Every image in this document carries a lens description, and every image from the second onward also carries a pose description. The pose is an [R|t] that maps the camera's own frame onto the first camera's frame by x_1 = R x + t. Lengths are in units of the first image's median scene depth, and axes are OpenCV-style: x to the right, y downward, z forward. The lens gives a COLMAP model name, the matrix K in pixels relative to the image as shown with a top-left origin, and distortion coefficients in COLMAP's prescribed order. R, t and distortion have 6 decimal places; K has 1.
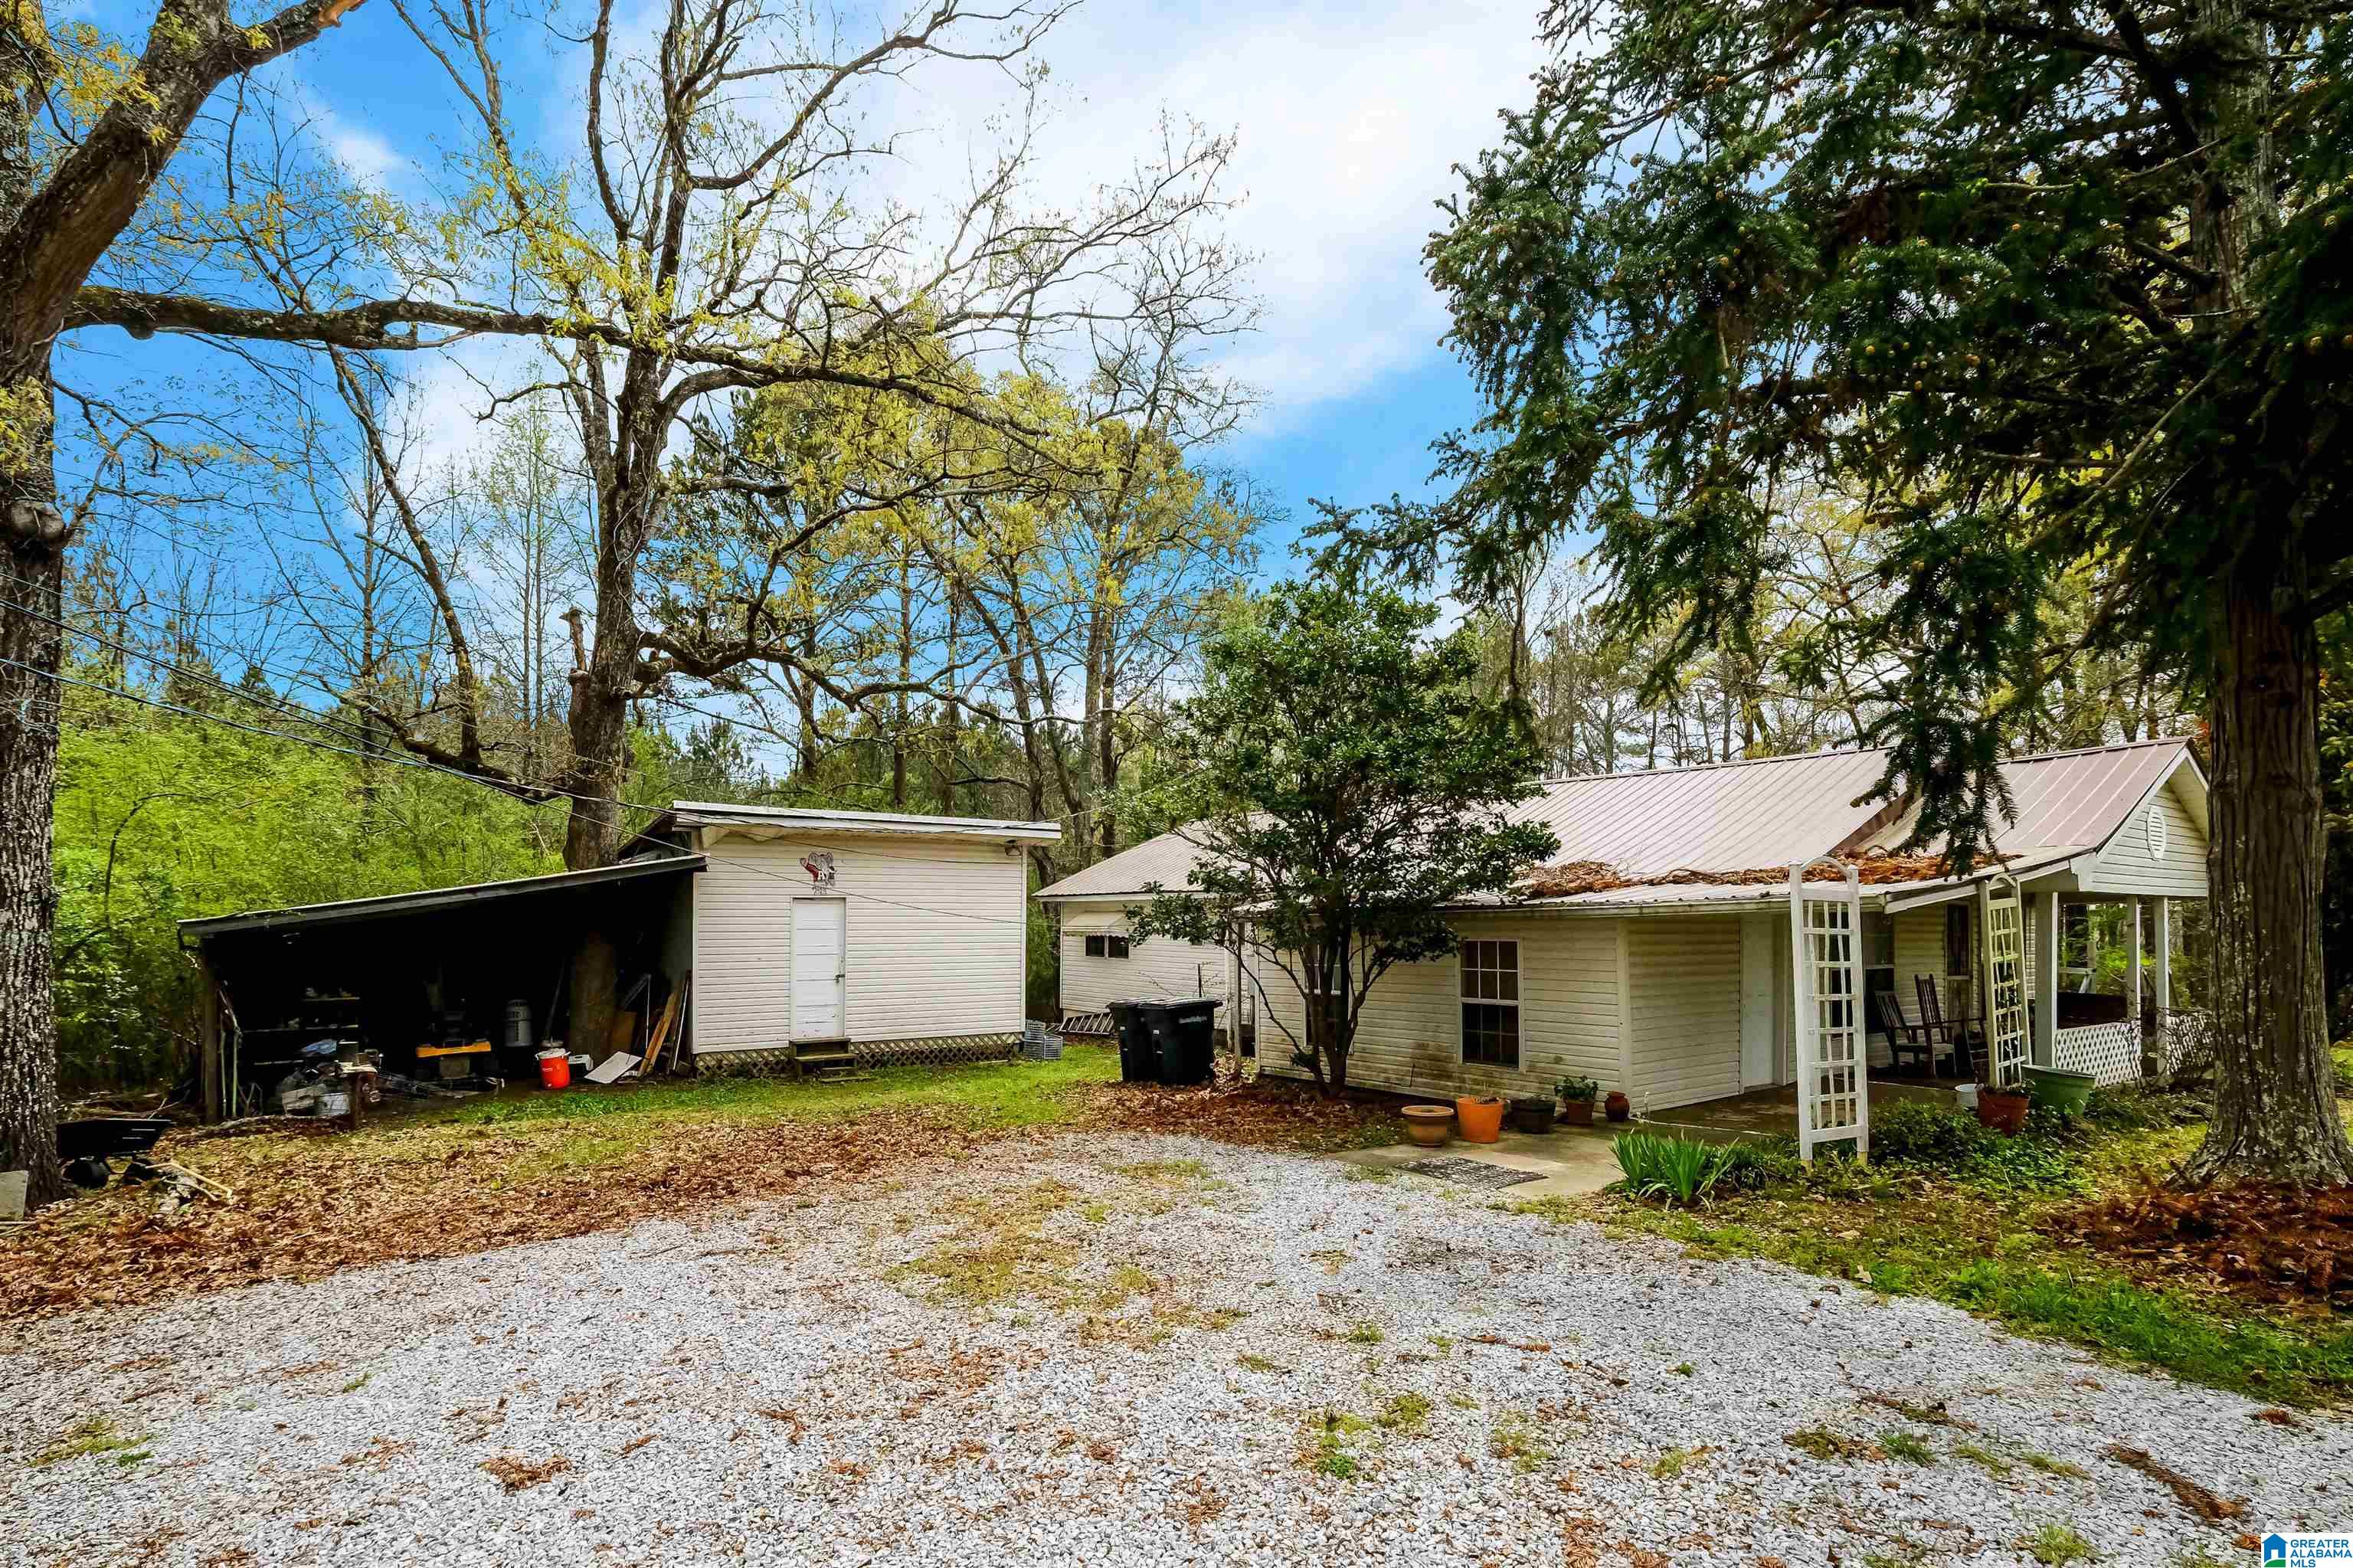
lens RADIAL K [[1063.7, 0, 1176.5], [0, 1063.7, 784.0], [0, 0, 1]] dist [0.002888, -0.000055]
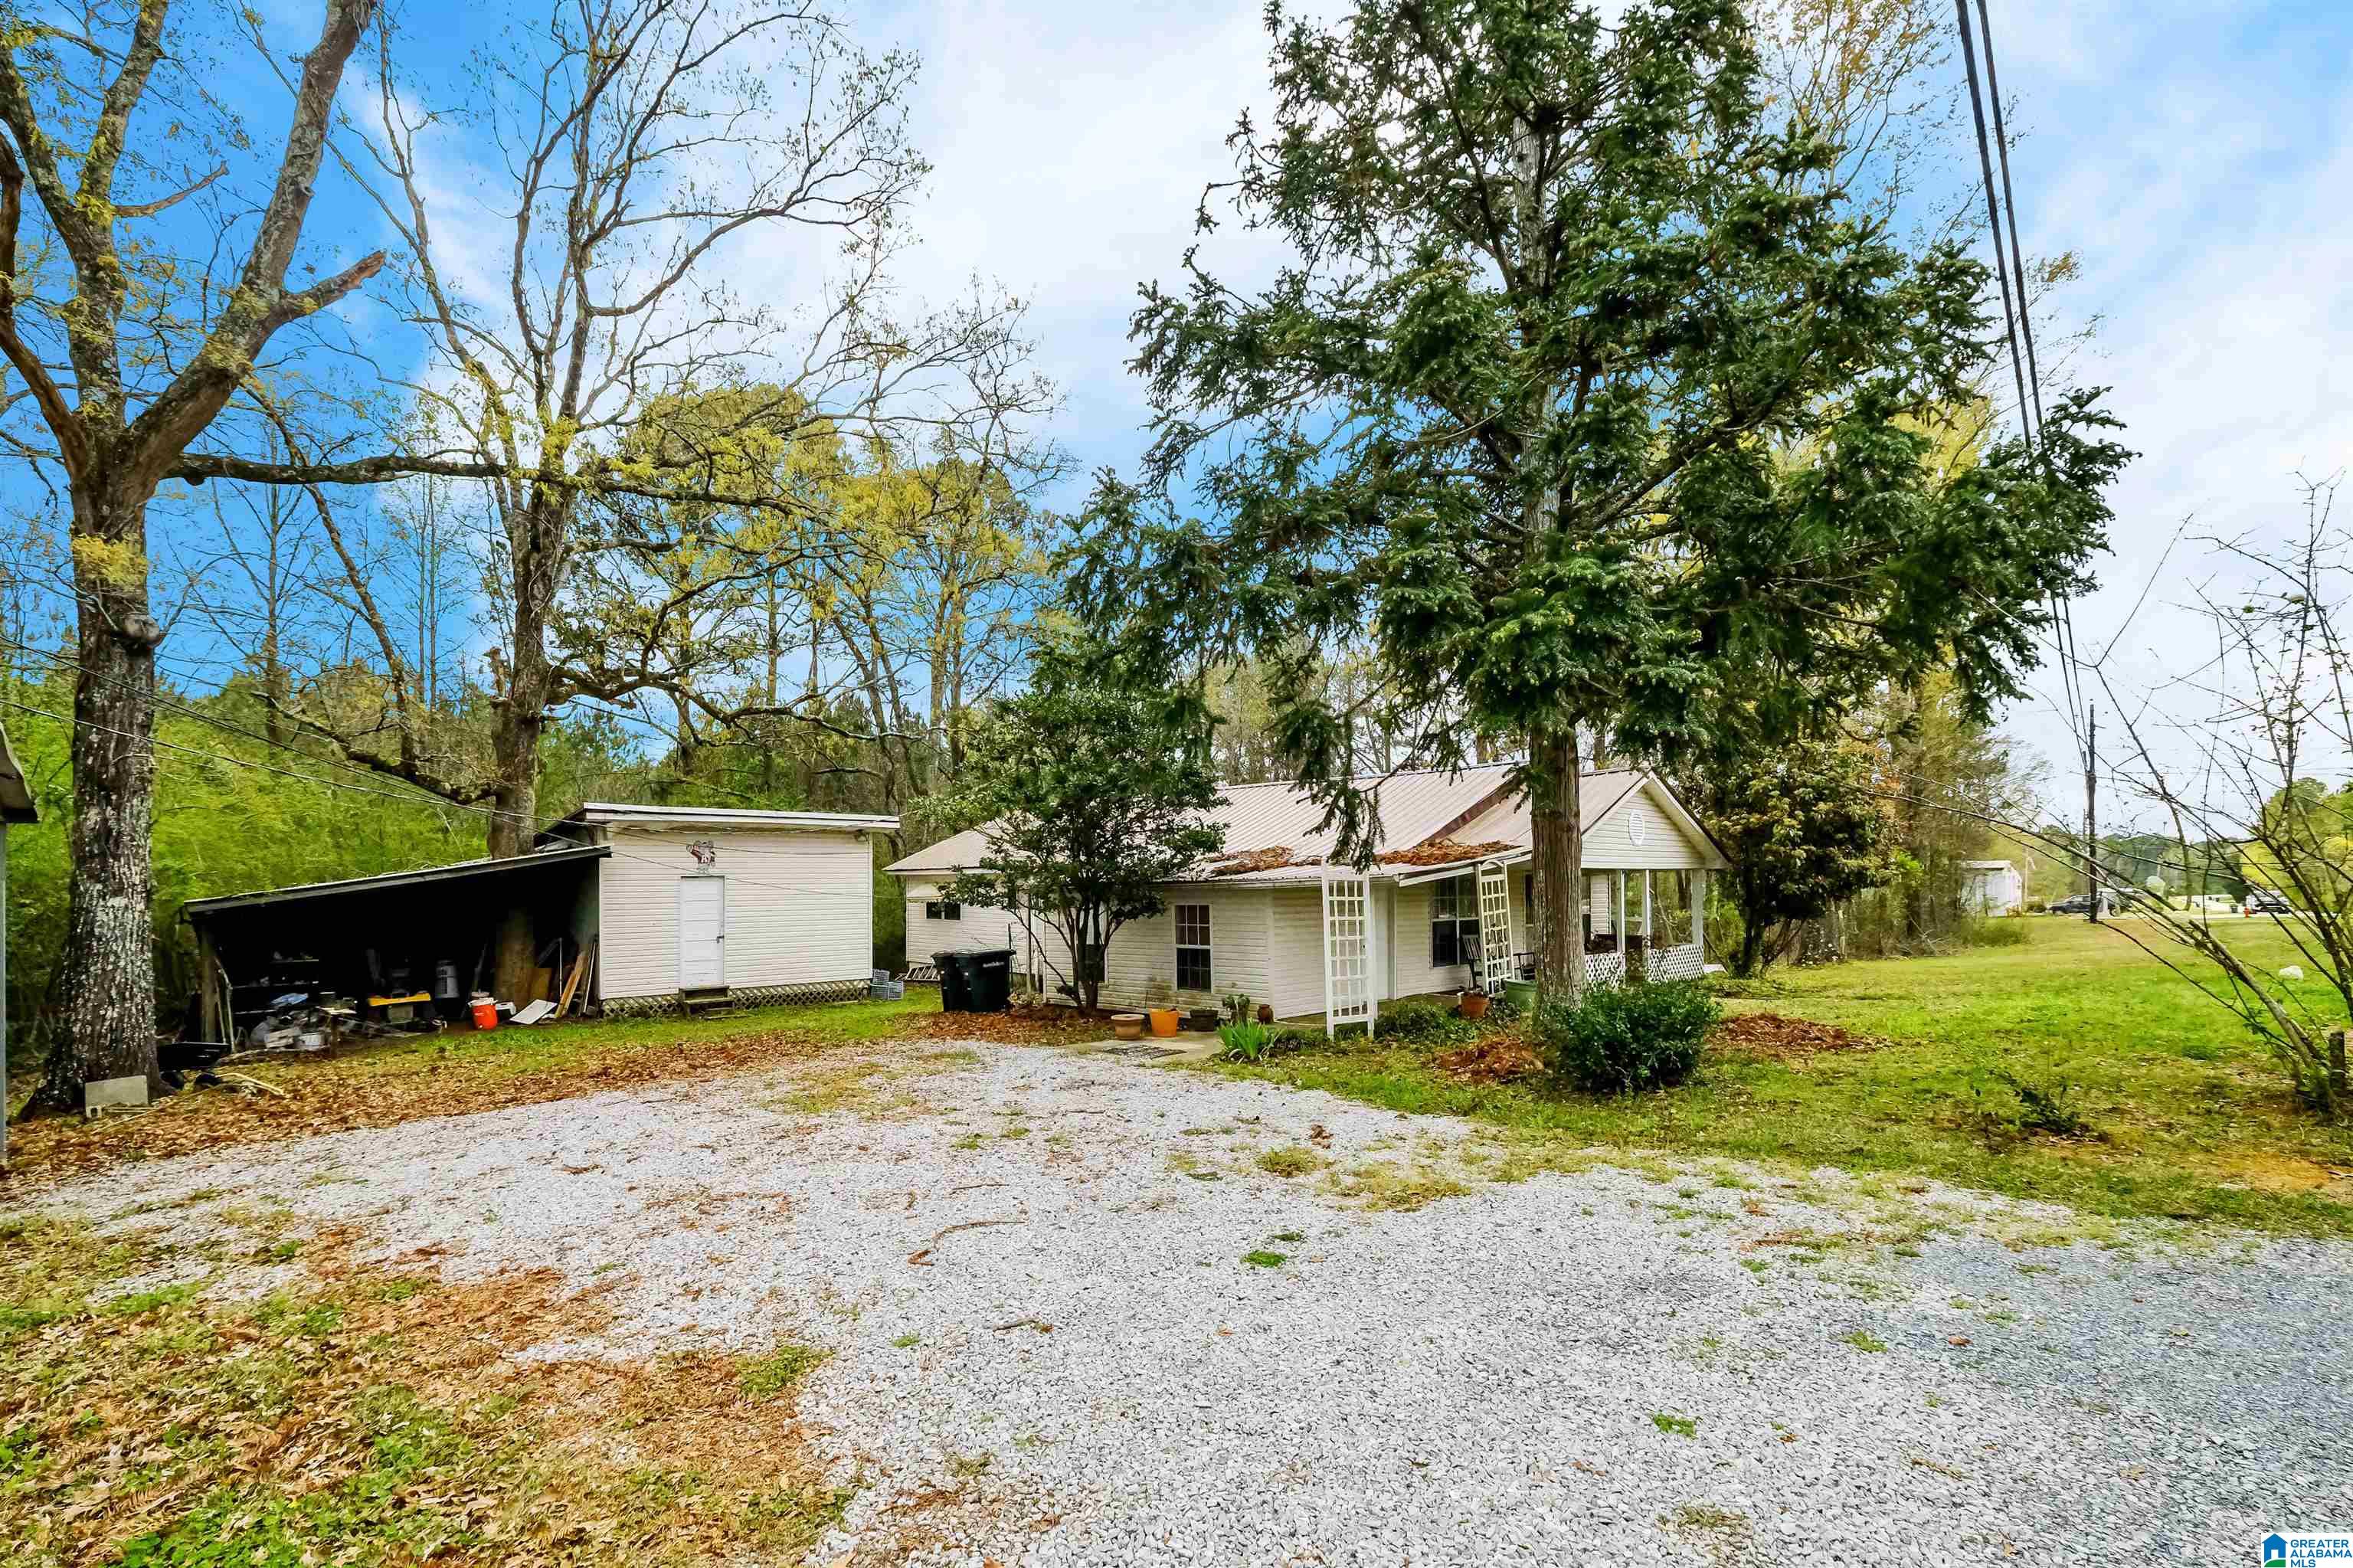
lens RADIAL K [[1022.1, 0, 1176.5], [0, 1022.1, 784.0], [0, 0, 1]] dist [-0.000381, 0.000253]
pose [[0.992402, 0.002343, 0.123012, 0.088838], [-0.006295, 0.999476, 0.031747, -0.053302], [-0.122873, -0.032280, 0.991897, -0.325580]]
